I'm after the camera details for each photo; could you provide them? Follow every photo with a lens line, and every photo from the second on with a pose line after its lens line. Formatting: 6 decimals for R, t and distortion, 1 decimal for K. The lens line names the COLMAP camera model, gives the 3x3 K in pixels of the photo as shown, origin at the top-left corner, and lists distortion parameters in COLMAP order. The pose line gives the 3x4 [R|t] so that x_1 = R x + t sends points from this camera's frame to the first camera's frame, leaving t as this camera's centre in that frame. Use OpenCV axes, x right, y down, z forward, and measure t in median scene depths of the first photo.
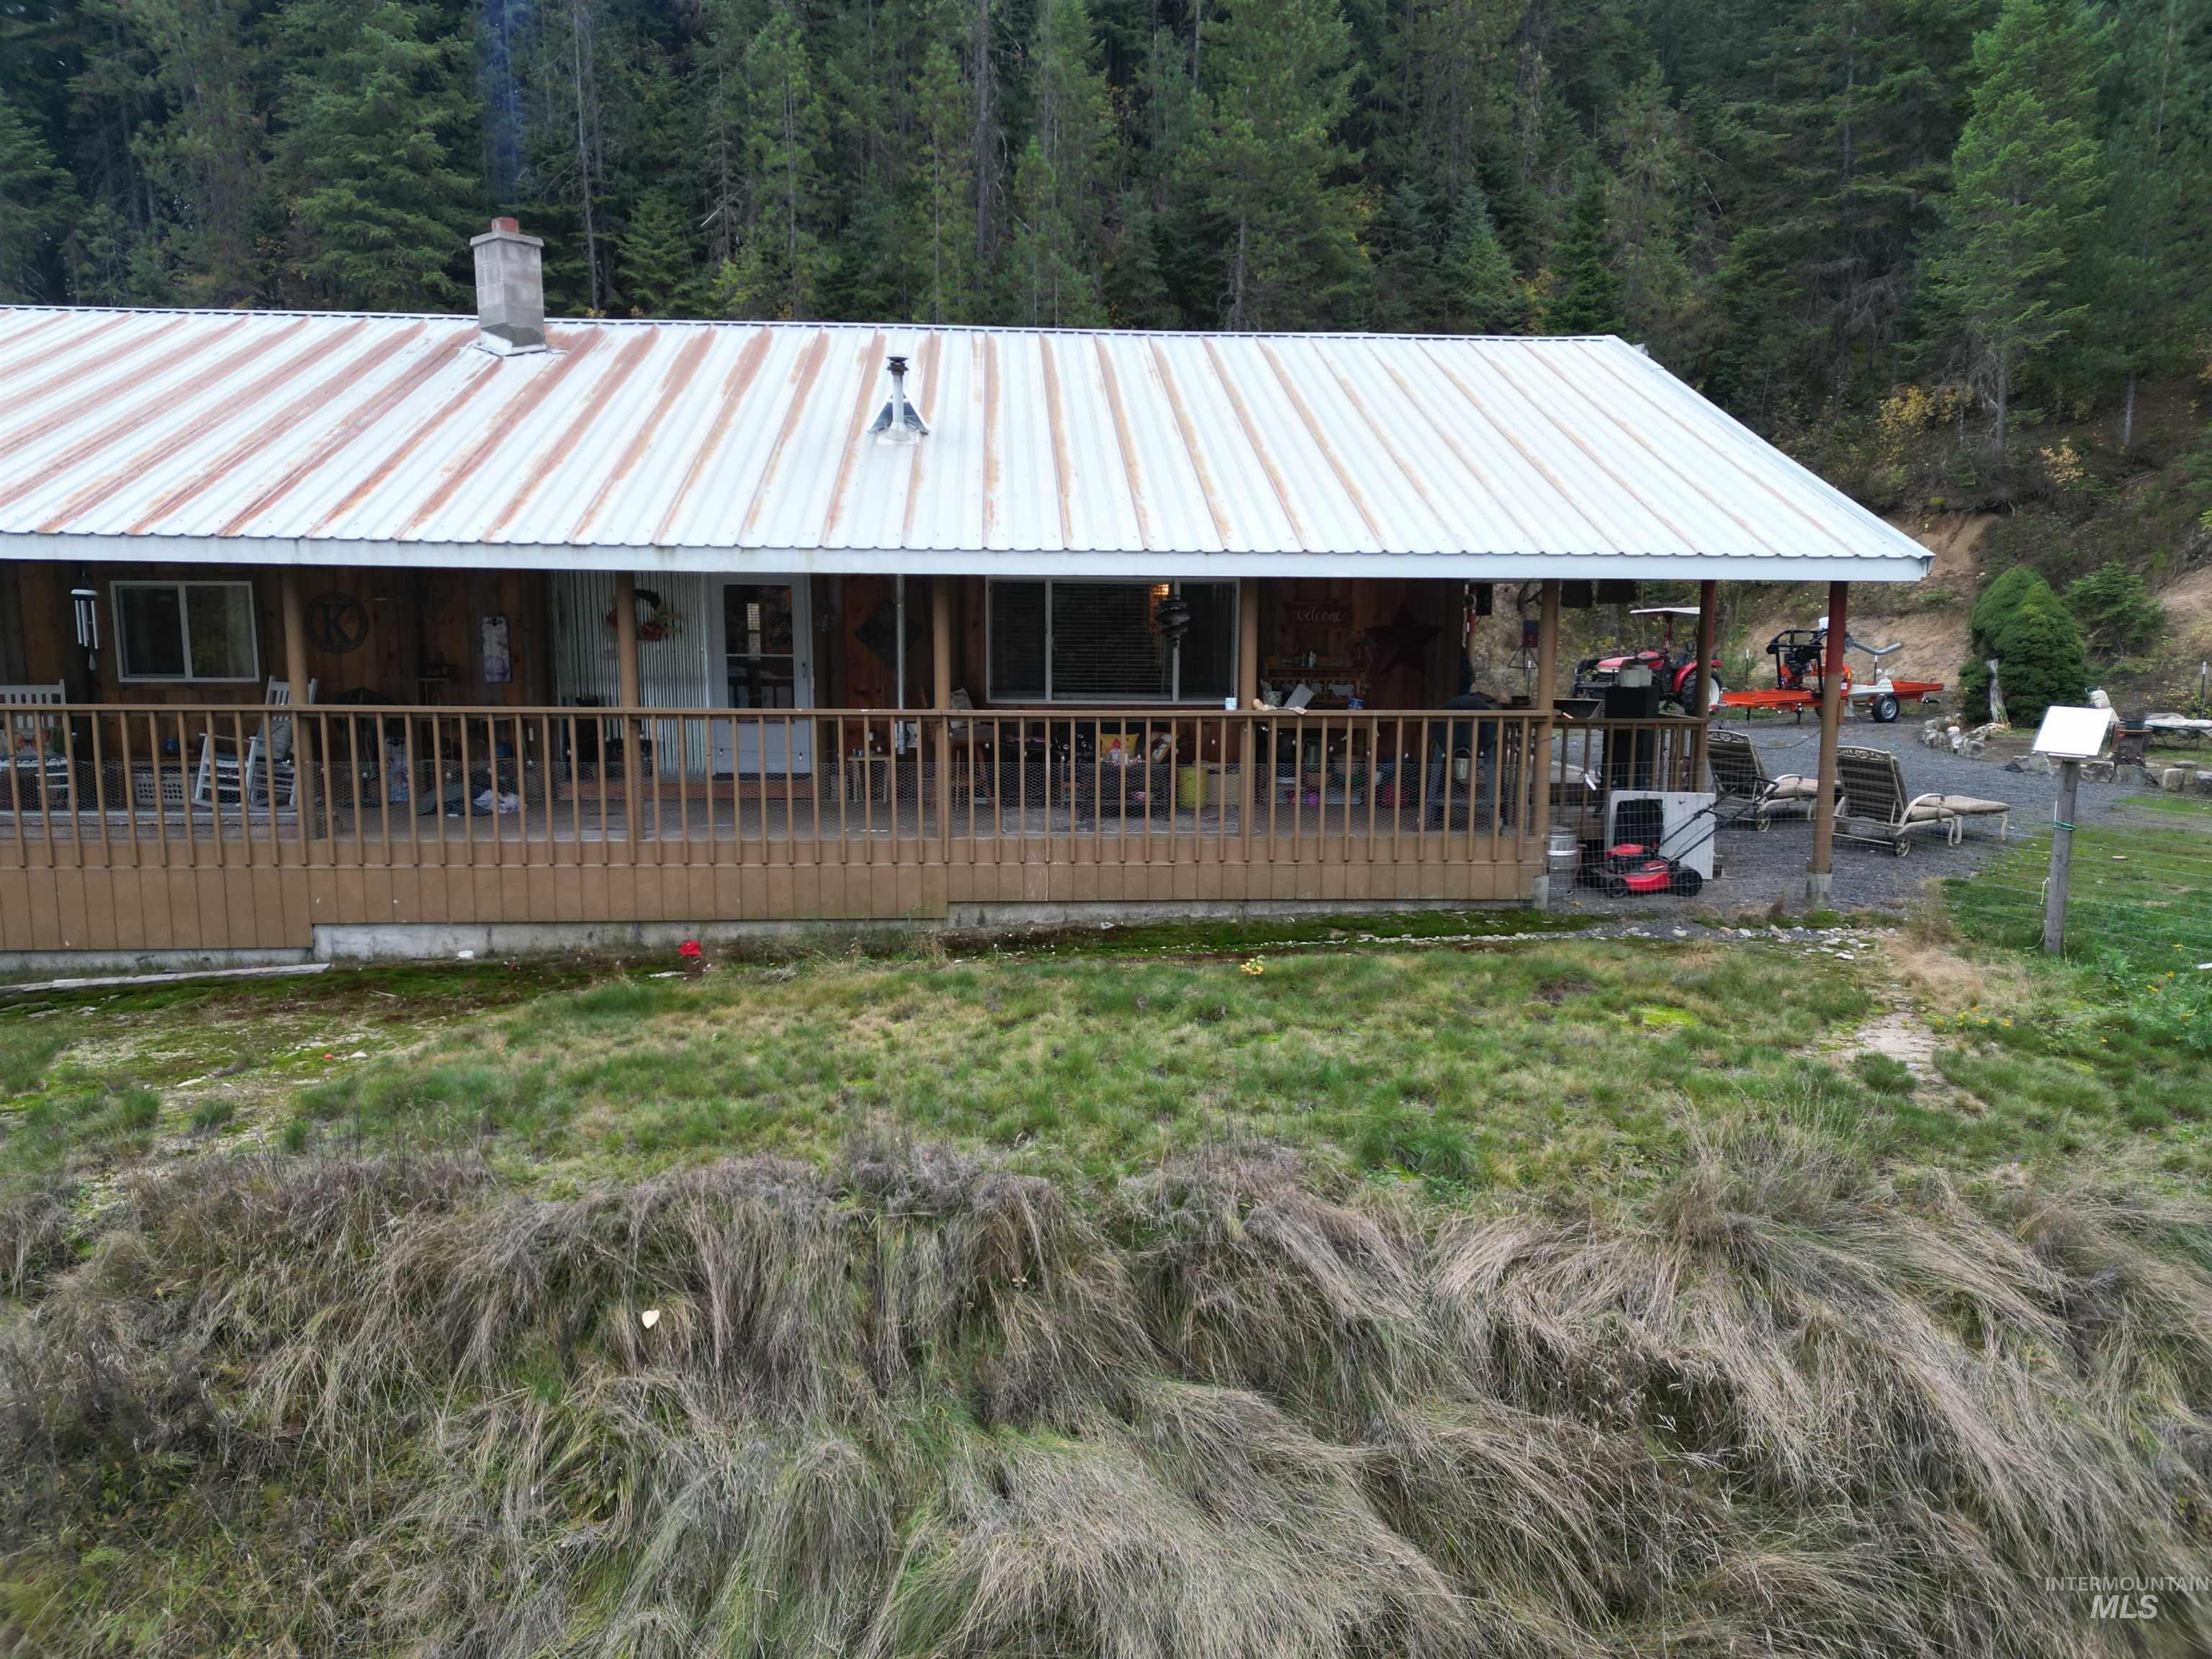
lens RADIAL K [[1528.8, 0, 1106.0], [0, 1528.8, 829.5], [0, 0, 1]] dist [0.089919, -0.086625]
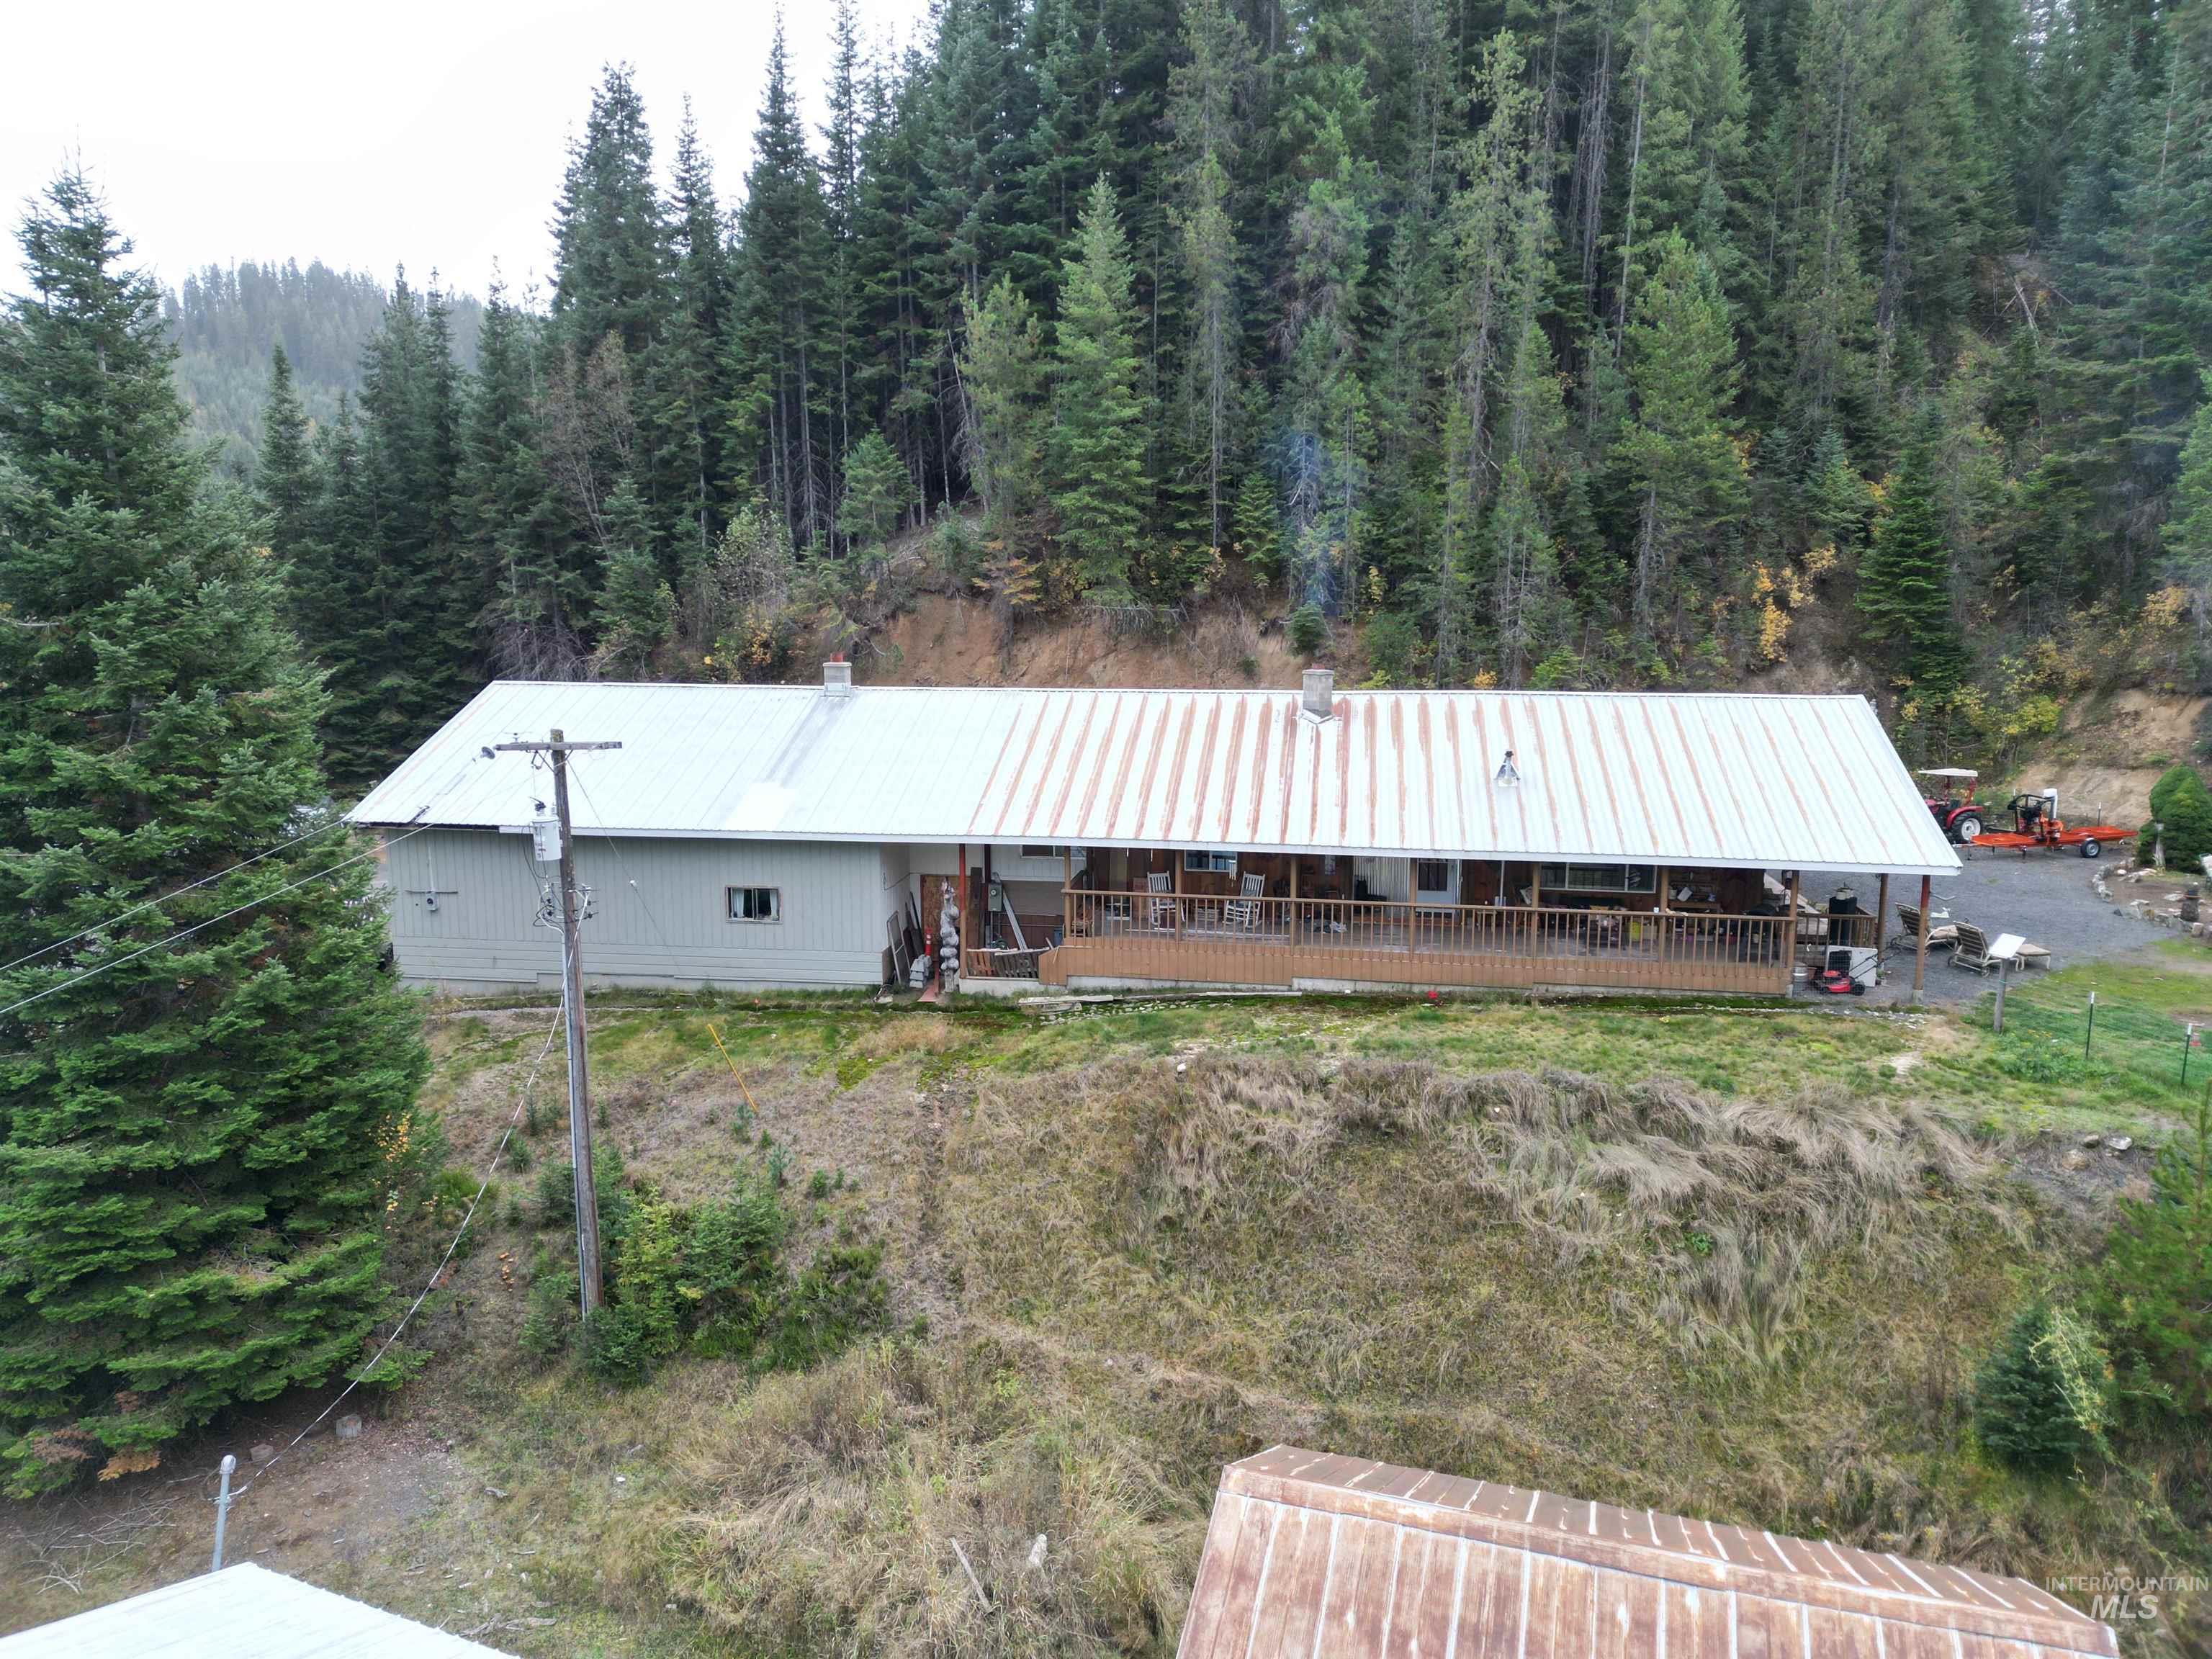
lens RADIAL K [[1528.8, 0, 1106.0], [0, 1528.8, 829.5], [0, 0, 1]] dist [0.089919, -0.086625]
pose [[0.974524, 0.033647, -0.221746, -0.291611], [-0.028541, 0.999249, 0.026191, -0.311266], [0.222461, -0.019195, 0.974753, -2.031254]]
